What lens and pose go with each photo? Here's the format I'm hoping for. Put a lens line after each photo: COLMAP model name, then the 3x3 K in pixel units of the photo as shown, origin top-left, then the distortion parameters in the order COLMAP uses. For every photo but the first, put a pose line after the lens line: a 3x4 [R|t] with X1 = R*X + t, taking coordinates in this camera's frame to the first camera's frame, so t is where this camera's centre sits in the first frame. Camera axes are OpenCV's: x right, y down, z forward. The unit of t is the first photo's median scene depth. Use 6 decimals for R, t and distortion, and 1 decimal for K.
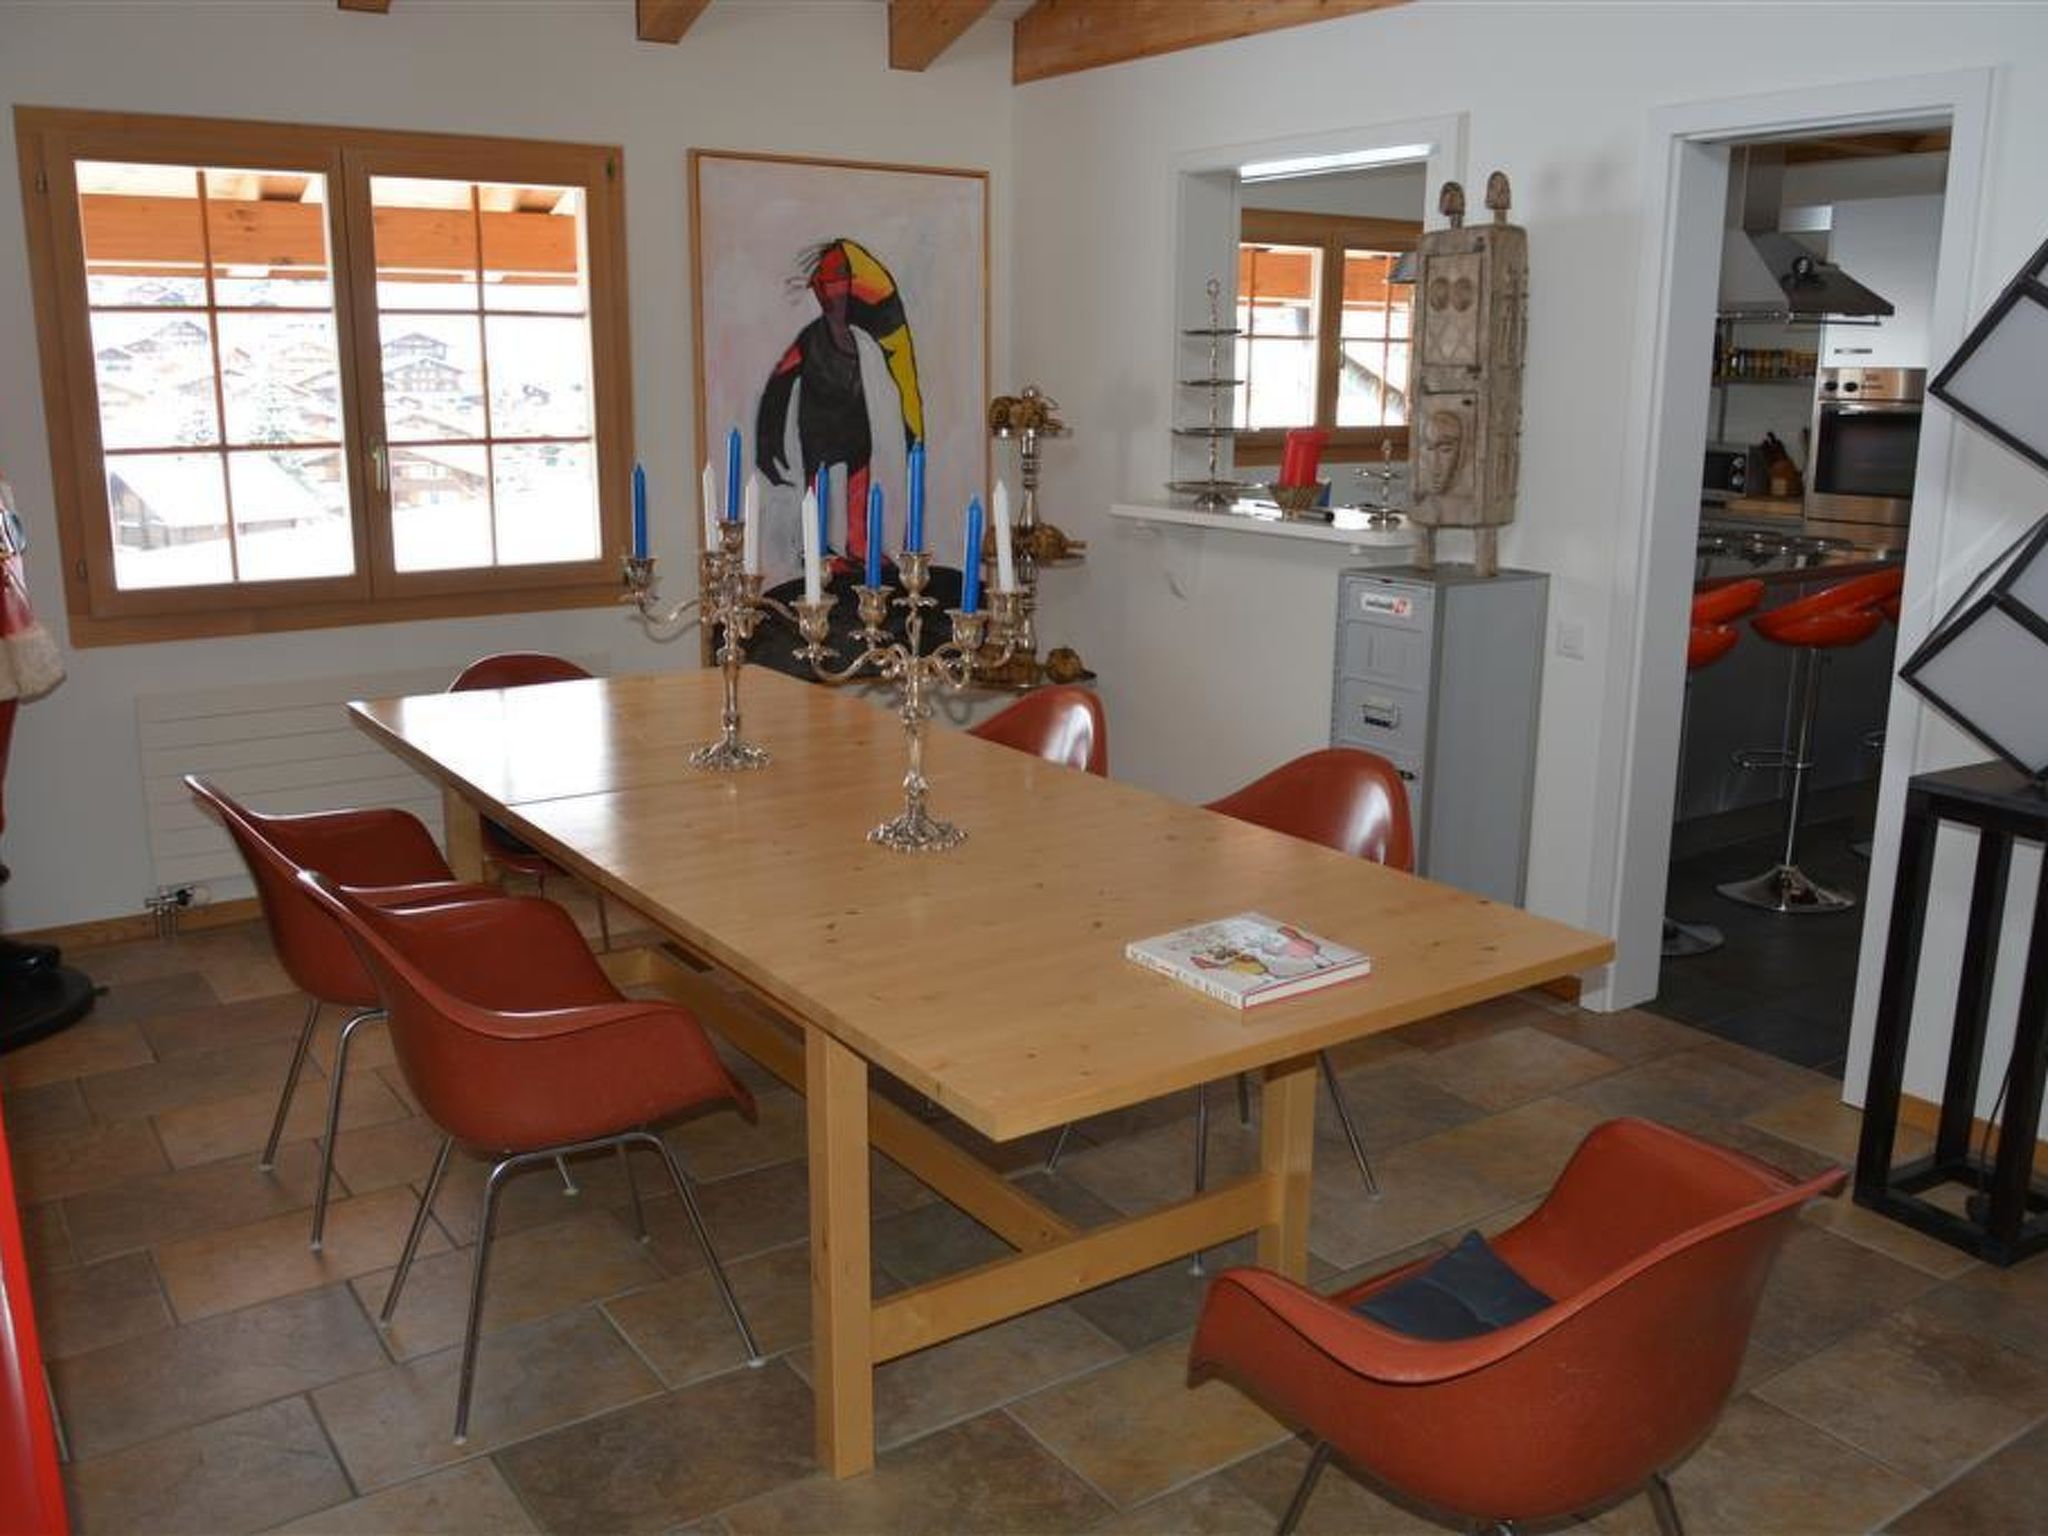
lens RADIAL K [[1769.3, 0, 1024.0], [0, 1769.3, 768.0], [0, 0, 1]] dist [-0.049055, 0.005509]
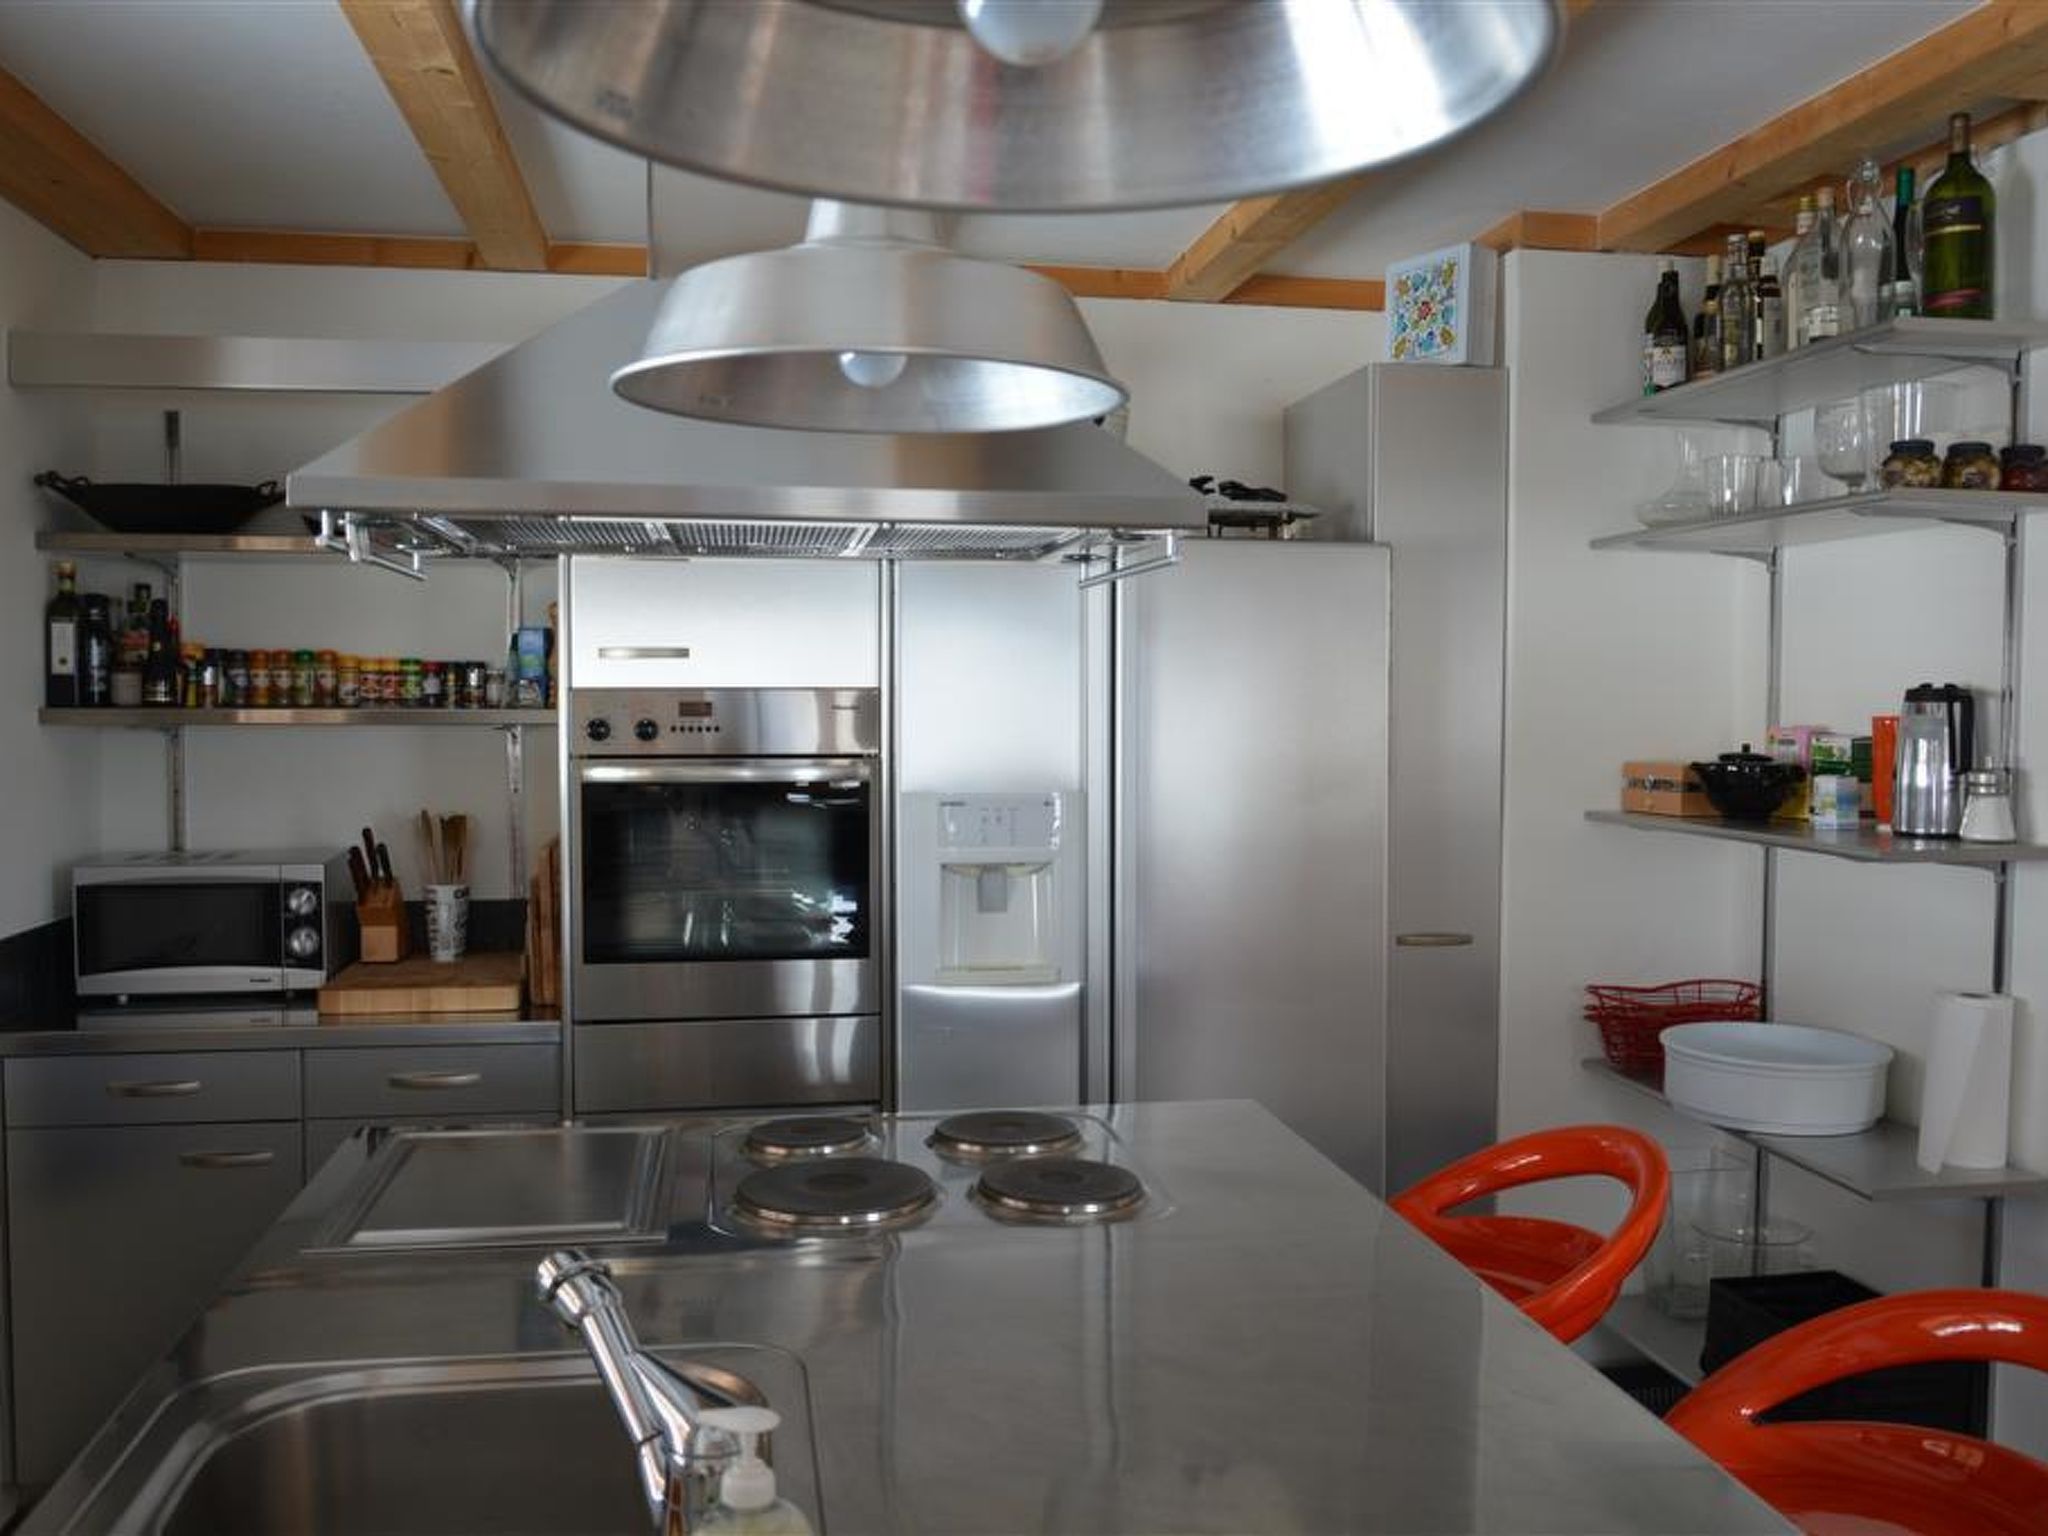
lens RADIAL K [[1769.3, 0, 1024.0], [0, 1769.3, 768.0], [0, 0, 1]] dist [-0.049055, 0.005509]
pose [[0.419370, -0.045478, 0.906675, 0.087205], [0.199495, 0.978947, -0.043171, -0.153992], [-0.885624, 0.198982, 0.419614, 0.657048]]
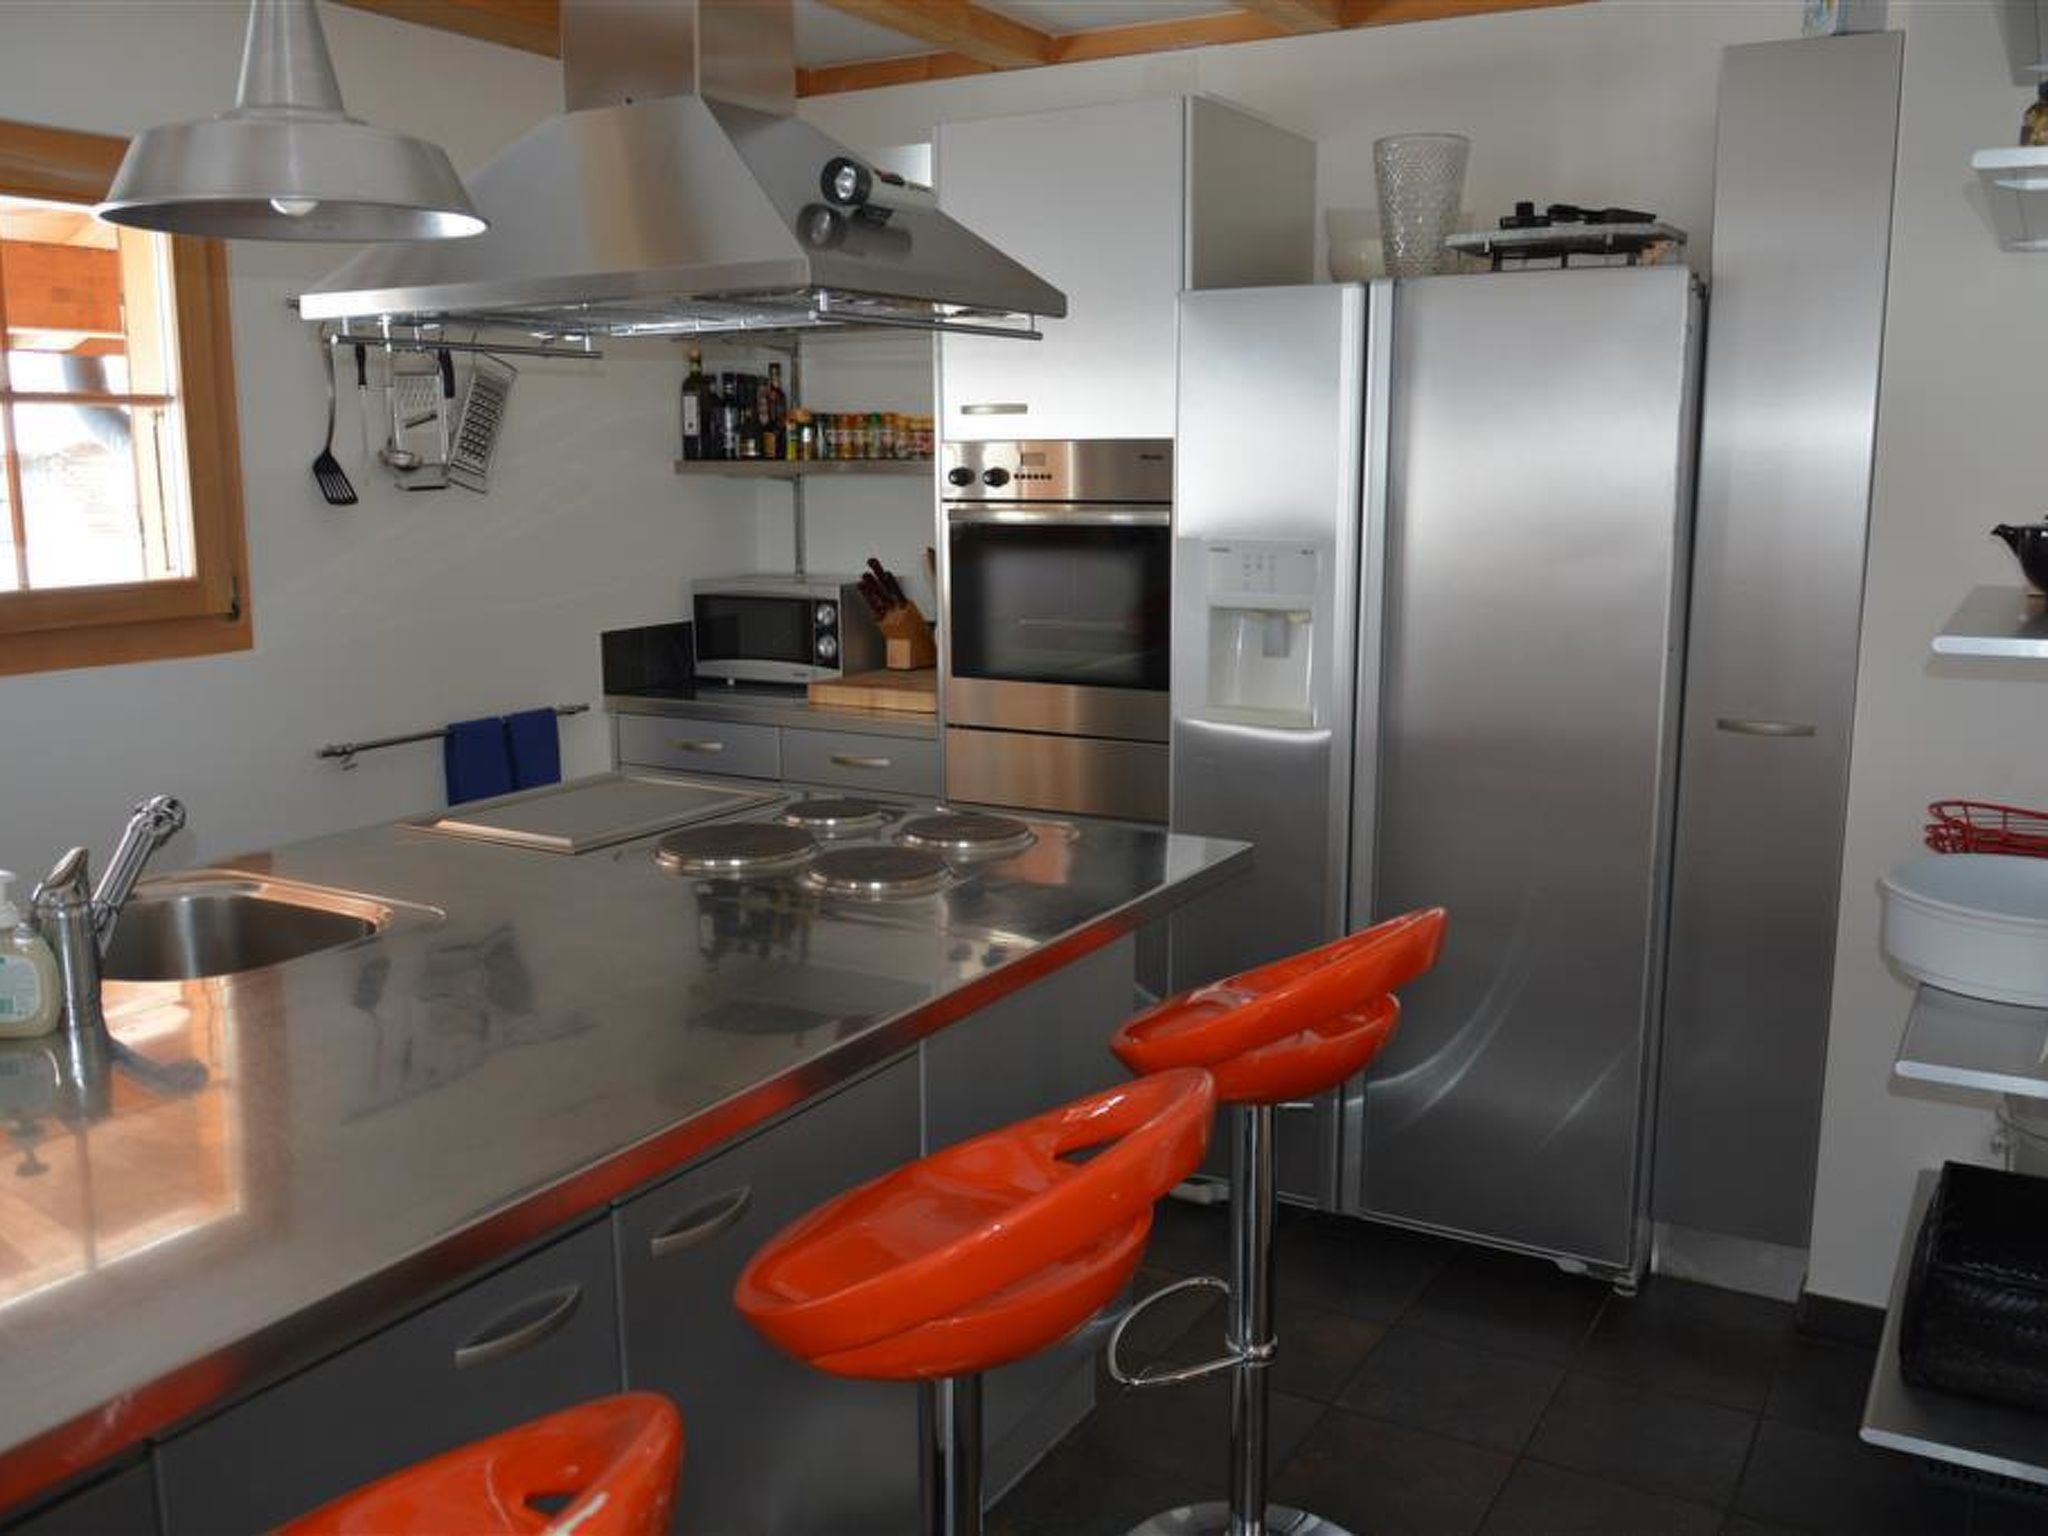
lens RADIAL K [[1769.3, 0, 1024.0], [0, 1769.3, 768.0], [0, 0, 1]] dist [-0.049055, 0.005509]
pose [[0.903919, -0.086281, 0.418911, 0.228530], [0.105095, 0.994219, -0.021998, -0.108378], [-0.414591, 0.063909, 0.907761, 0.473849]]
